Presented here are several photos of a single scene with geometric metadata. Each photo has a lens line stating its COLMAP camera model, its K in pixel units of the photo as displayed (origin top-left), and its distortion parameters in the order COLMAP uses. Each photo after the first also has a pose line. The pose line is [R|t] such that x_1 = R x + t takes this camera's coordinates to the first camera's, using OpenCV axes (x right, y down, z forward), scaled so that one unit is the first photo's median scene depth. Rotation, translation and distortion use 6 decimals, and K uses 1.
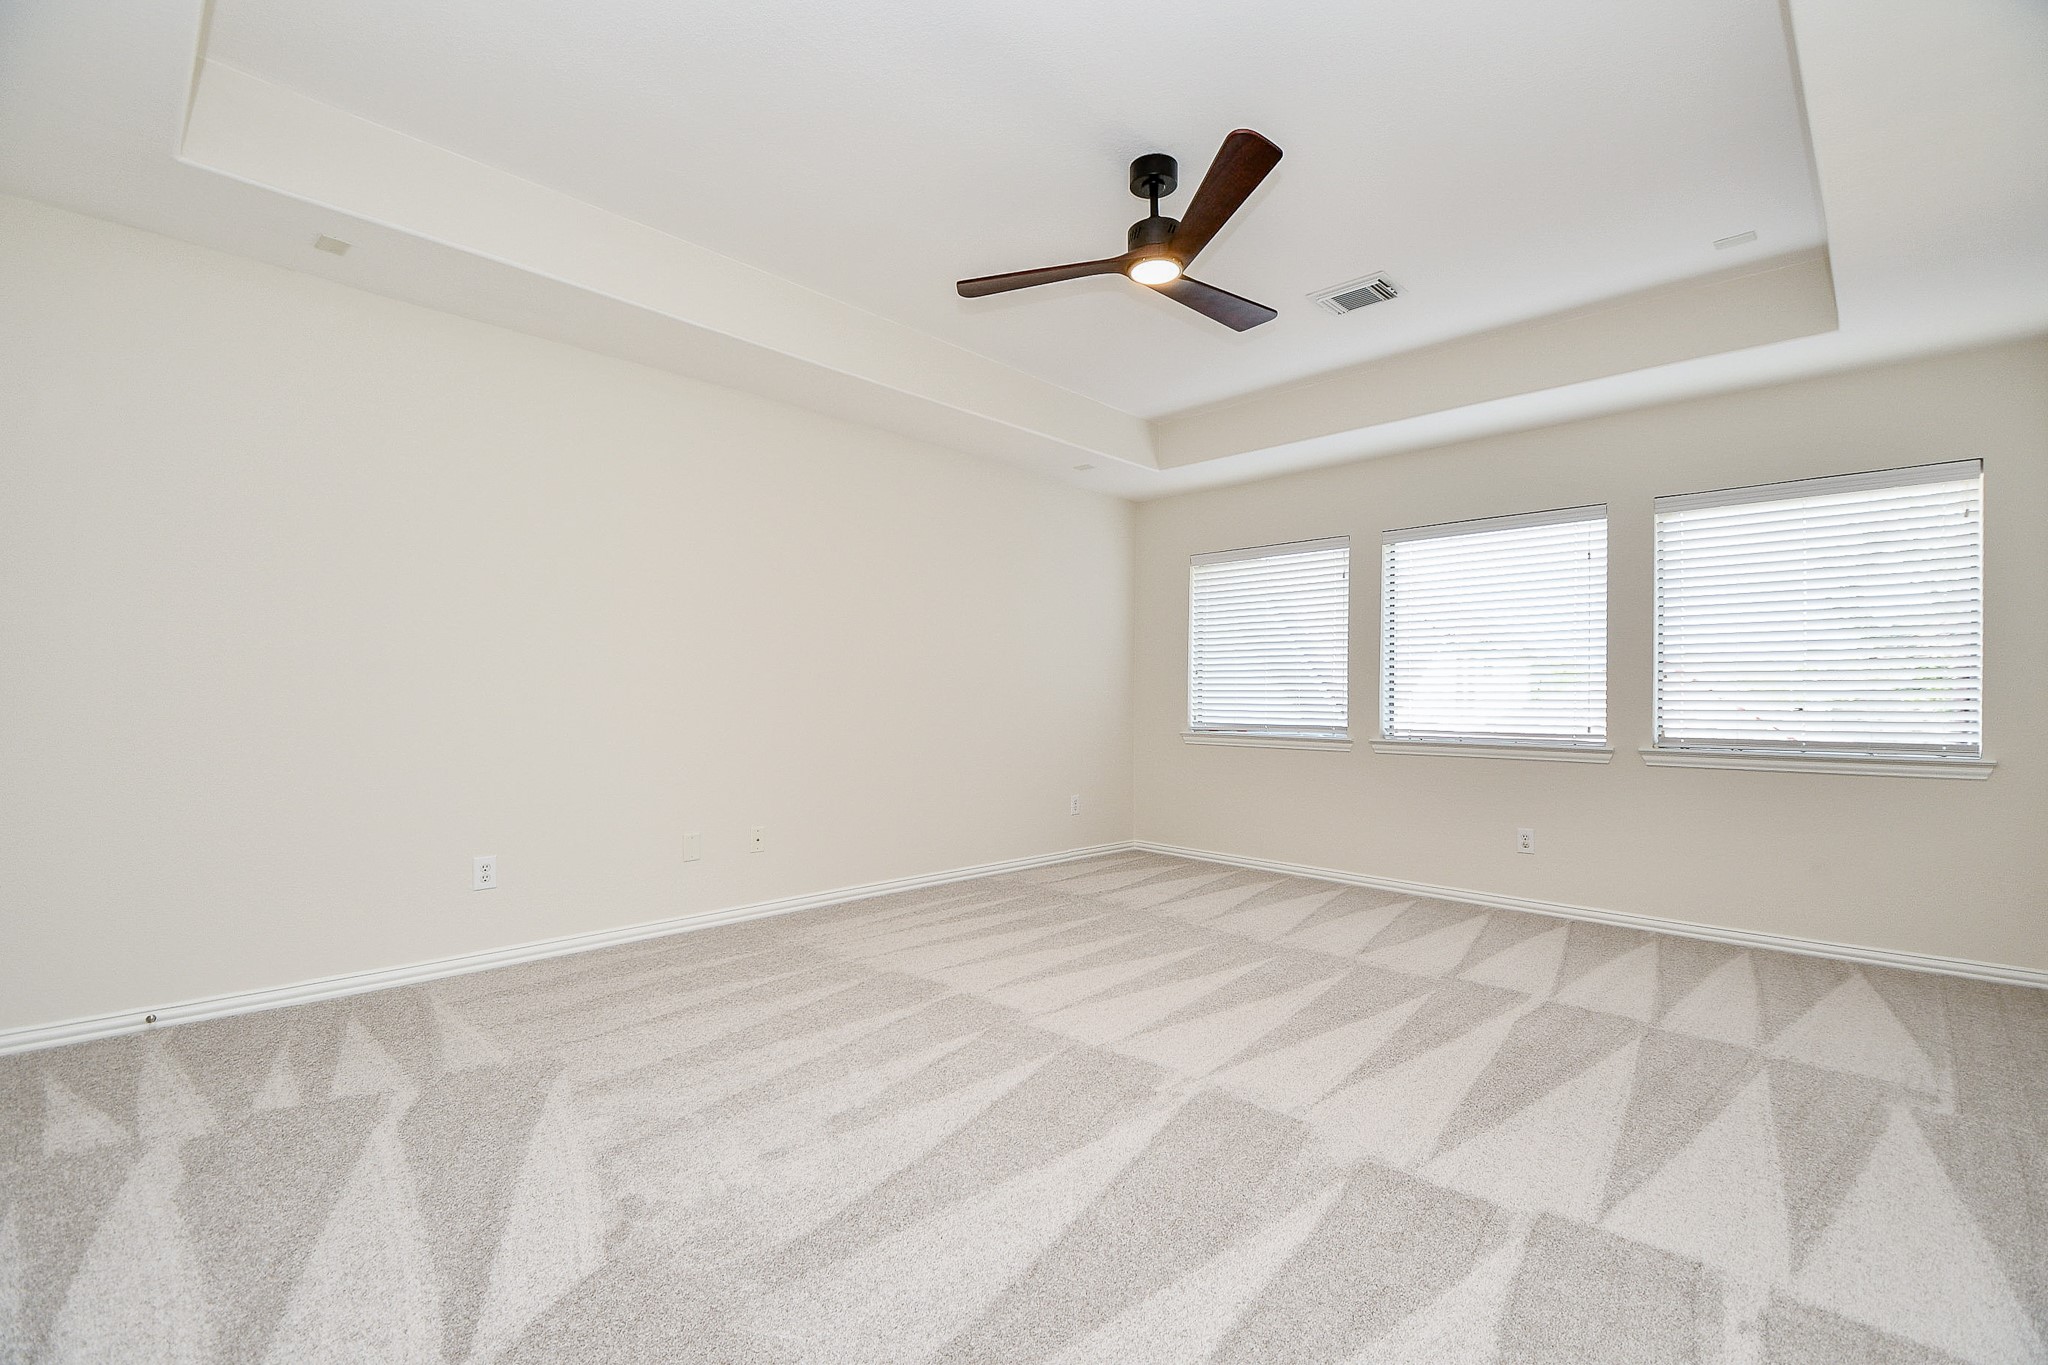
lens RADIAL K [[914.7, 0, 1029.8], [0, 914.7, 665.0], [0, 0, 1]] dist [0.012399, -0.016258]
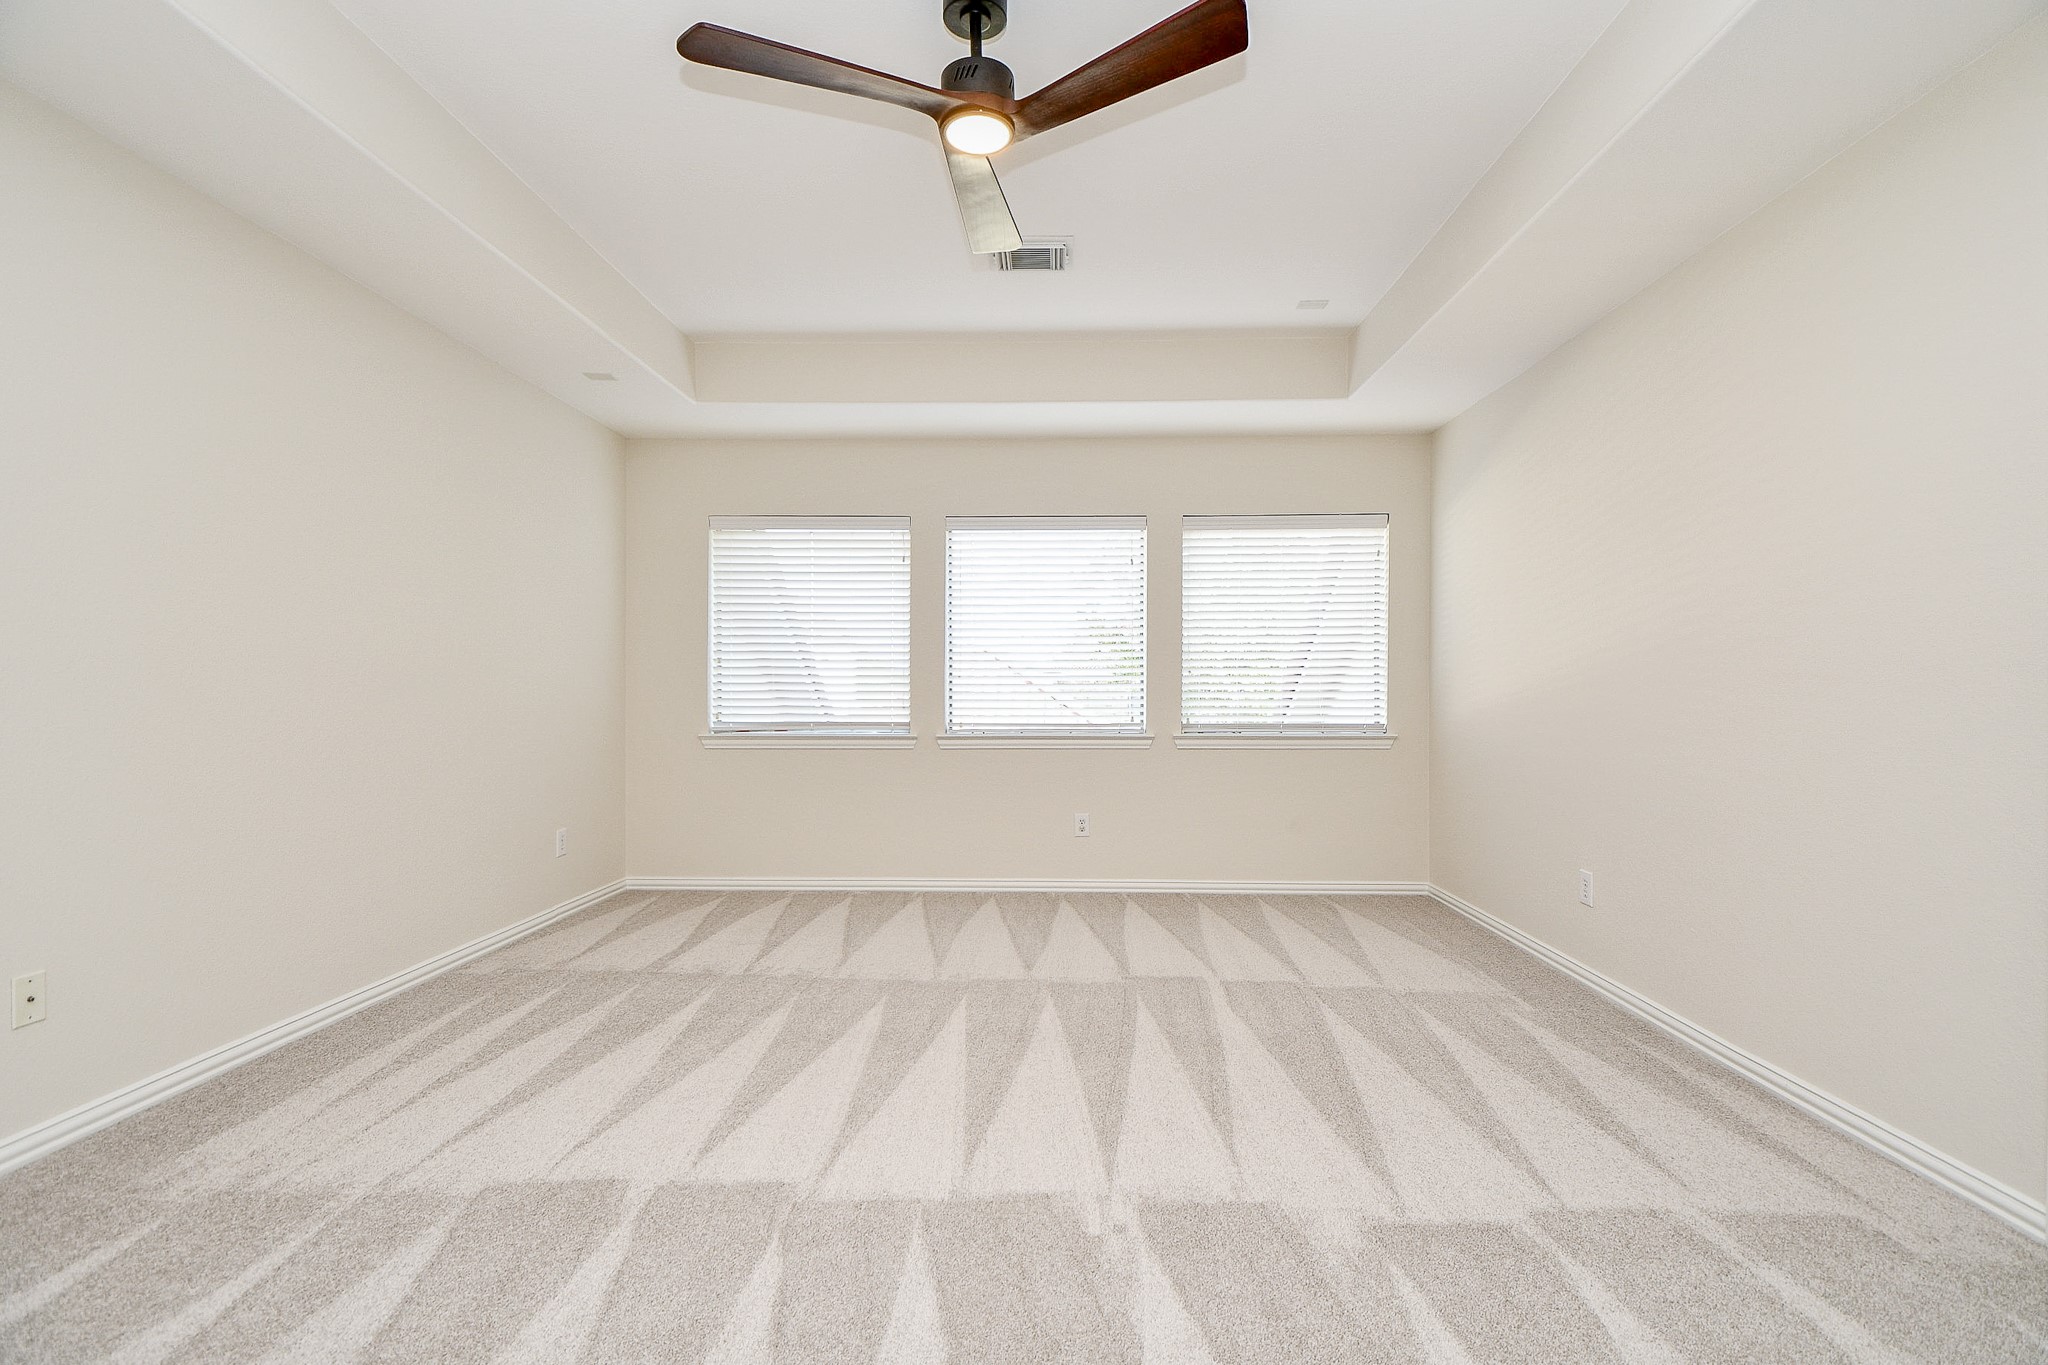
lens RADIAL K [[914.7, 0, 1014.4], [0, 914.7, 666.7], [0, 0, 1]] dist [0.012399, -0.016258]
pose [[0.731979, 0.007440, 0.681286, -0.293068], [-0.020049, 0.999743, 0.010622, -0.001188], [-0.681032, -0.021434, 0.731940, 0.357448]]
